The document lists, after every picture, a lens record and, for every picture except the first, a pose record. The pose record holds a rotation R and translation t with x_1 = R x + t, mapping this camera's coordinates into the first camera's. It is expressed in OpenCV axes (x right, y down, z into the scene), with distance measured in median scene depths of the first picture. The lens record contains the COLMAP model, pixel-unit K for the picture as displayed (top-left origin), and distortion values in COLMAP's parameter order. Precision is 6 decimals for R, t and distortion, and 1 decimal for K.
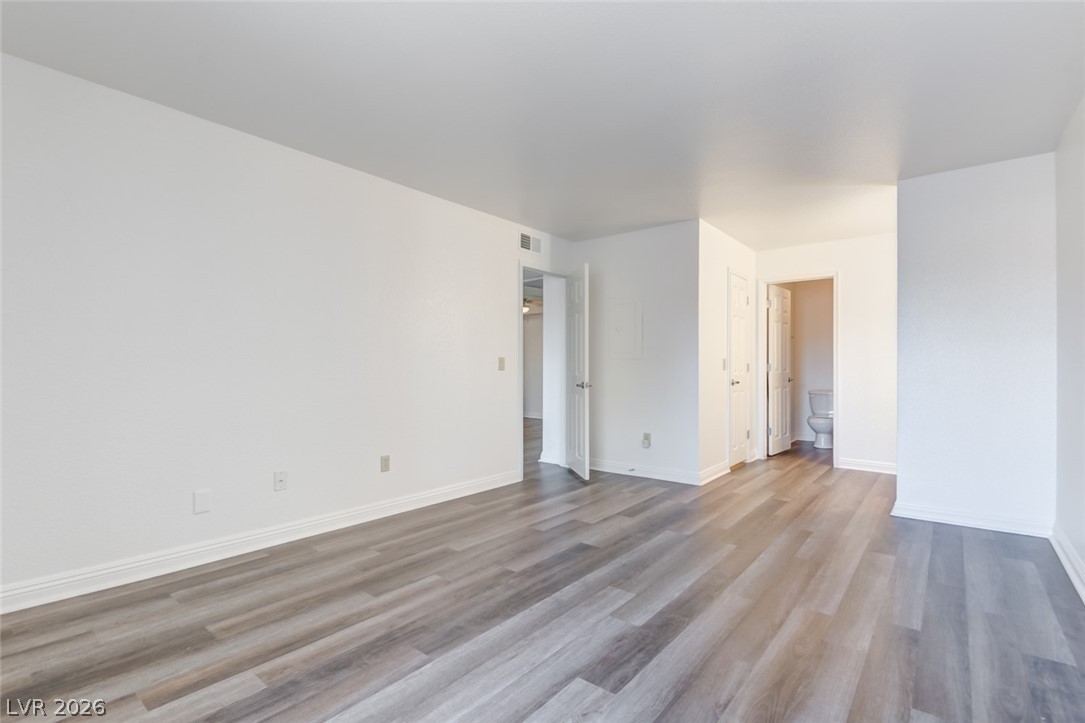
lens RADIAL K [[502.5, 0, 542.5], [0, 502.5, 361.5], [0, 0, 1]] dist [-0.000958, -0.000264]
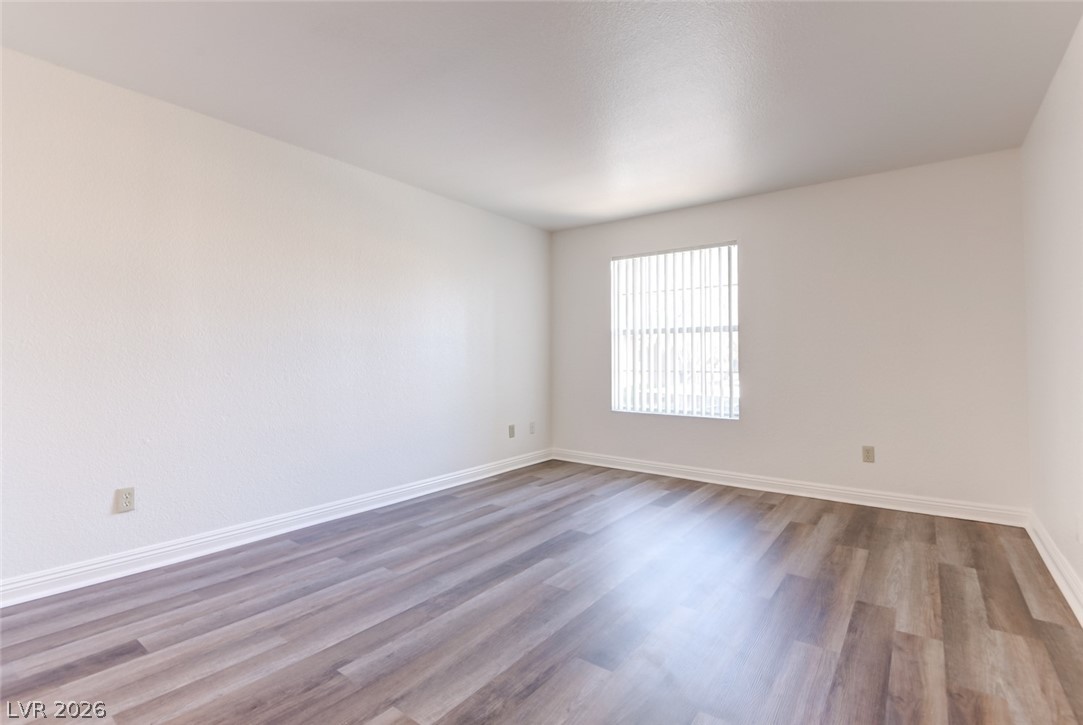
lens RADIAL K [[501.6, 0, 541.5], [0, 501.6, 362.5], [0, 0, 1]] dist [-0.000958, -0.000264]
pose [[-0.999109, -0.002425, -0.042143, 0.232739], [-0.002153, 0.999977, -0.006505, 0.028372], [0.042158, -0.006408, -0.999090, 2.013238]]
